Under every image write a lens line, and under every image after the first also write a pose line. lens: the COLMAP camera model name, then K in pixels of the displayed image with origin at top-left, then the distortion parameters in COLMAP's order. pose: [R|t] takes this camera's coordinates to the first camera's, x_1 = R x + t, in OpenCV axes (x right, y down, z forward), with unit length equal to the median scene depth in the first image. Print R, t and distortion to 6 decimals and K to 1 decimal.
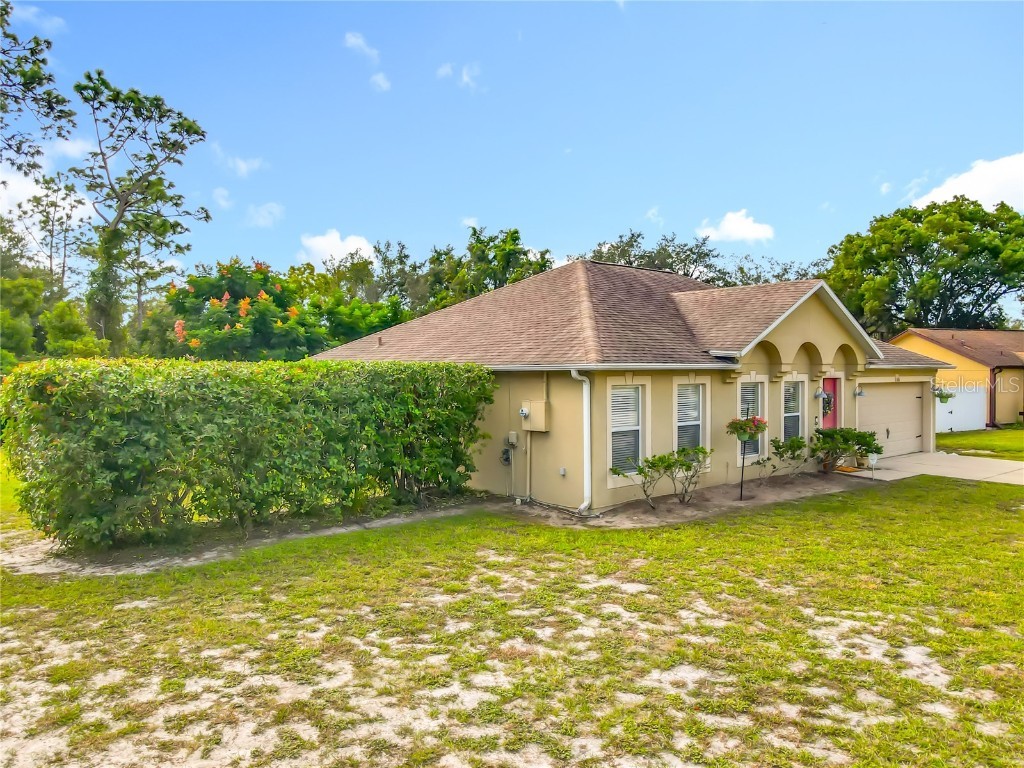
lens RADIAL K [[748.2, 0, 506.9], [0, 748.2, 379.6], [0, 0, 1]] dist [0.006071, 0.014094]
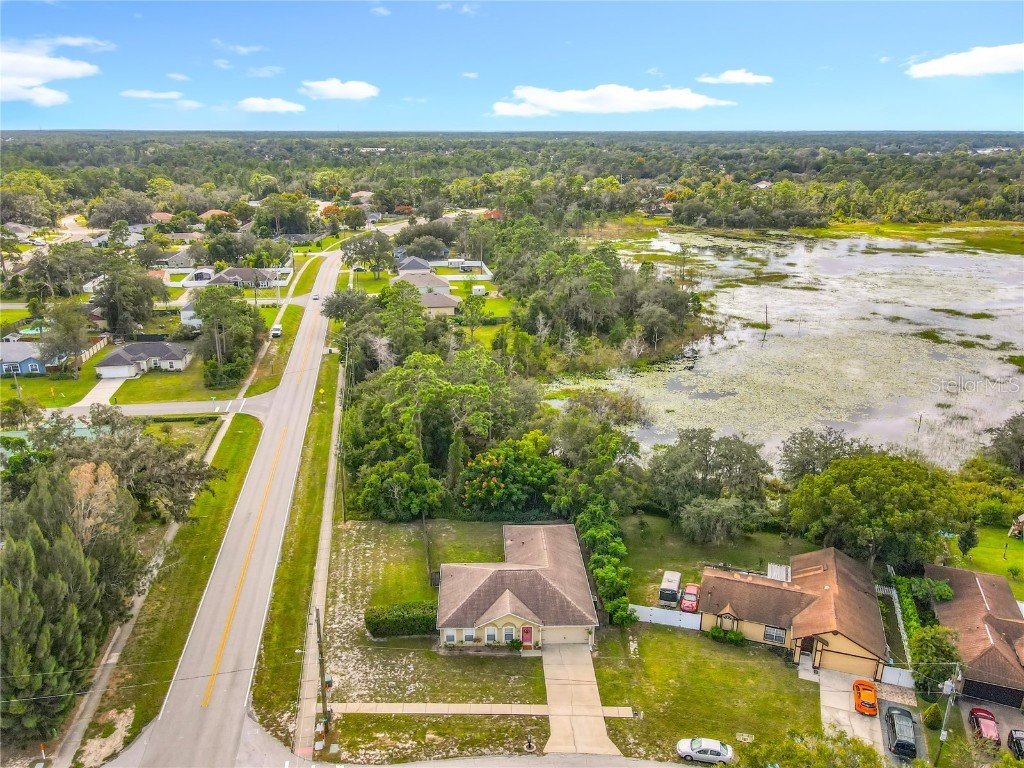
lens RADIAL K [[747.8, 0, 508.1], [0, 747.8, 406.4], [0, 0, 1]] dist [0.001443, 0.000665]
pose [[0.780075, 0.226981, -0.583063, 2.606976], [-0.017531, 0.939441, 0.342261, -2.681289], [0.625440, -0.256768, 0.736814, -1.869475]]
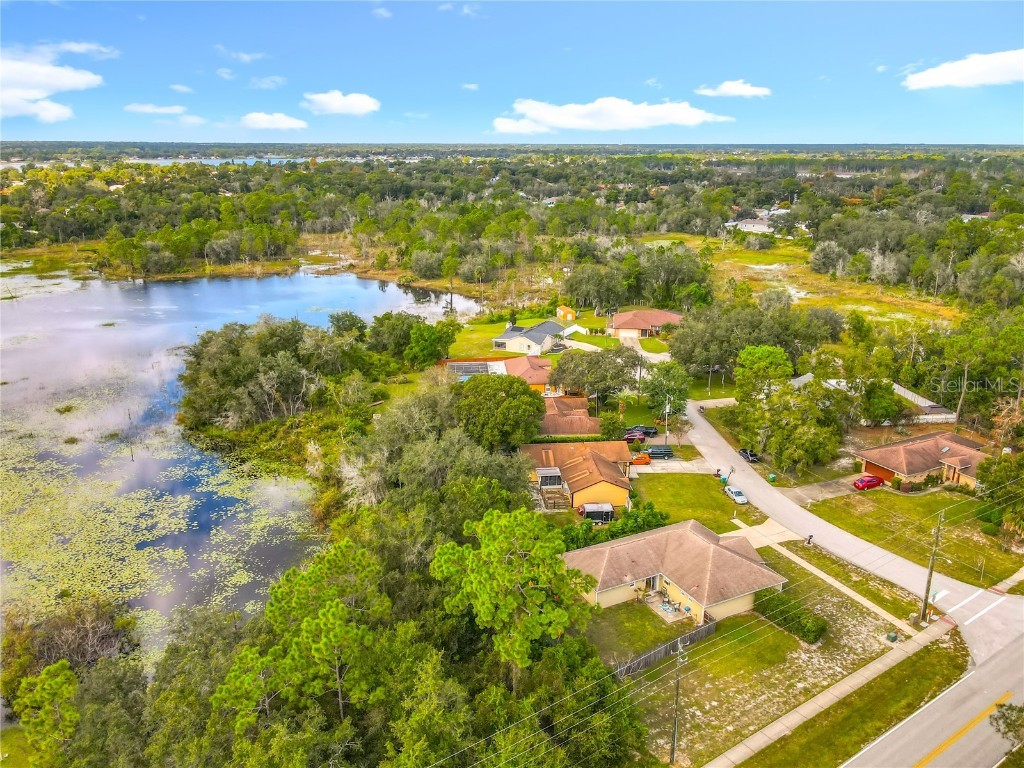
lens RADIAL K [[739.8, 0, 488.4], [0, 739.8, 412.1], [0, 0, 1]] dist [0.005608, 0.002093]
pose [[0.276851, -0.323105, 0.904962, -4.463748], [0.012809, 0.942931, 0.332743, -2.678838], [-0.960827, -0.080529, 0.265190, 1.387223]]
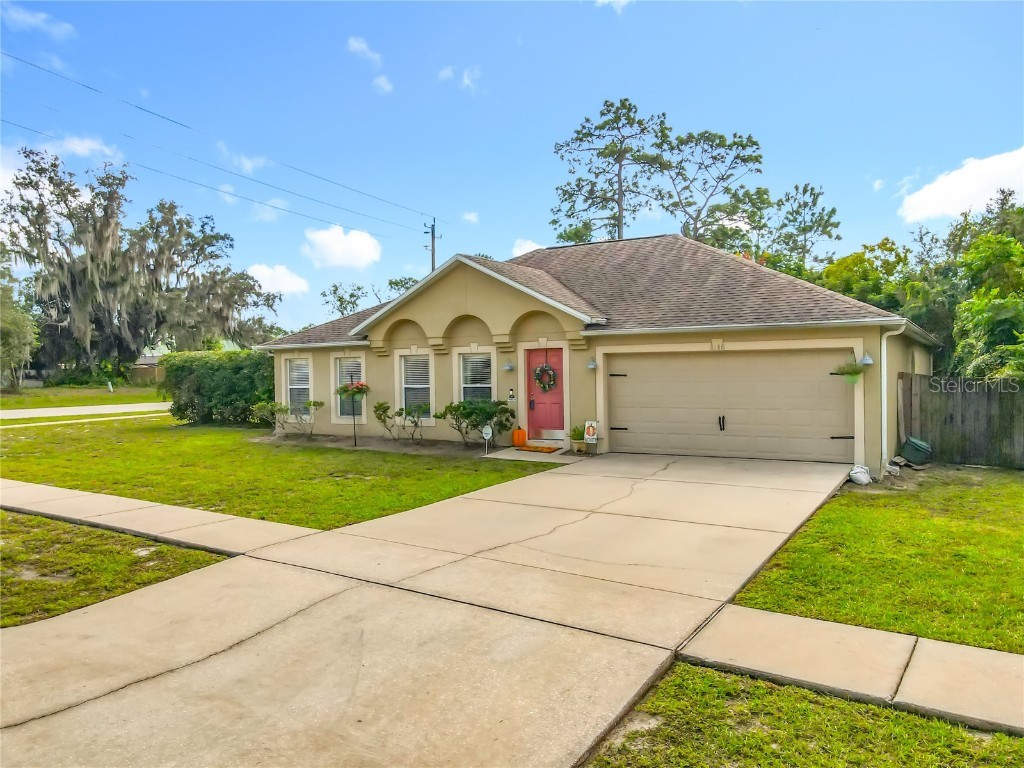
lens RADIAL K [[751.8, 0, 502.9], [0, 751.8, 380.5], [0, 0, 1]] dist [0.003140, 0.004234]
pose [[0.296573, 0.012442, -0.954929, 1.368914], [0.003878, 0.999891, 0.014232, 0.024971], [0.955002, -0.007924, 0.296492, 0.724043]]
